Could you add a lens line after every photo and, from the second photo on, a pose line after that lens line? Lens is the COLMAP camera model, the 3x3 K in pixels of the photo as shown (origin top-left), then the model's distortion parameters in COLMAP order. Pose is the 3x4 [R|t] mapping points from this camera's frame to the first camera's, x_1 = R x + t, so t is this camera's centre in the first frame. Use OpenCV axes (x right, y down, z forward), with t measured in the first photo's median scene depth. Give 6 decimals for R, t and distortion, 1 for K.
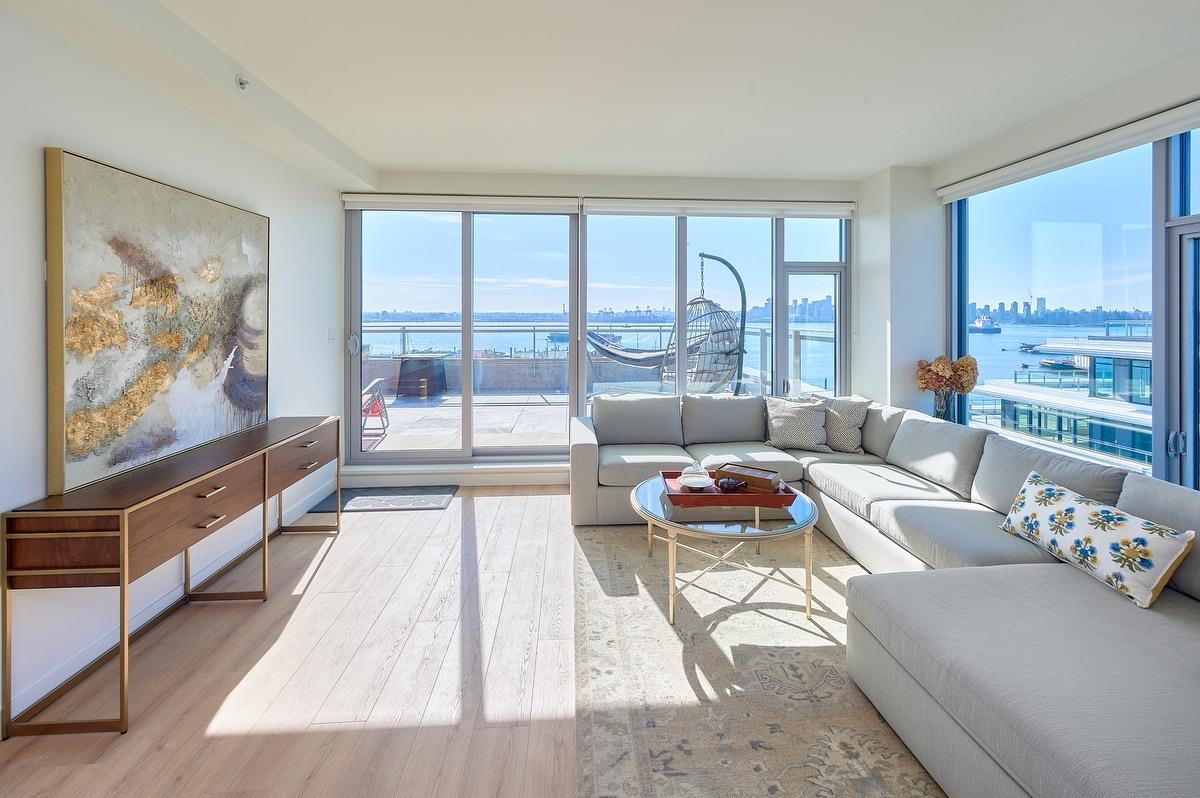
lens RADIAL K [[487.8, 0, 606.1], [0, 487.8, 318.1], [0, 0, 1]] dist [-0.001498, 0.000066]
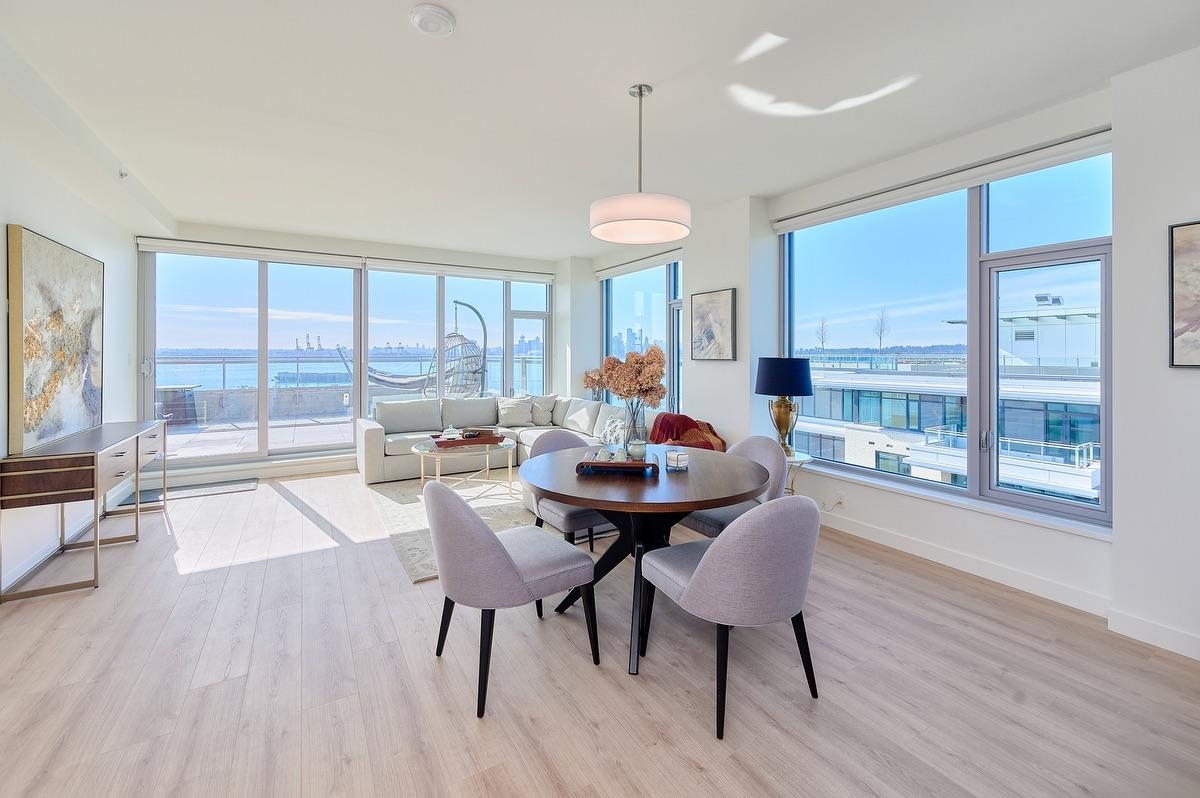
lens RADIAL K [[487.8, 0, 596.6], [0, 487.8, 354.9], [0, 0, 1]] dist [-0.001498, 0.000066]
pose [[0.892022, -0.002880, 0.451983, -0.092468], [0.003578, 0.999993, -0.000688, 0.028456], [-0.451978, 0.002231, 0.892026, -0.525092]]
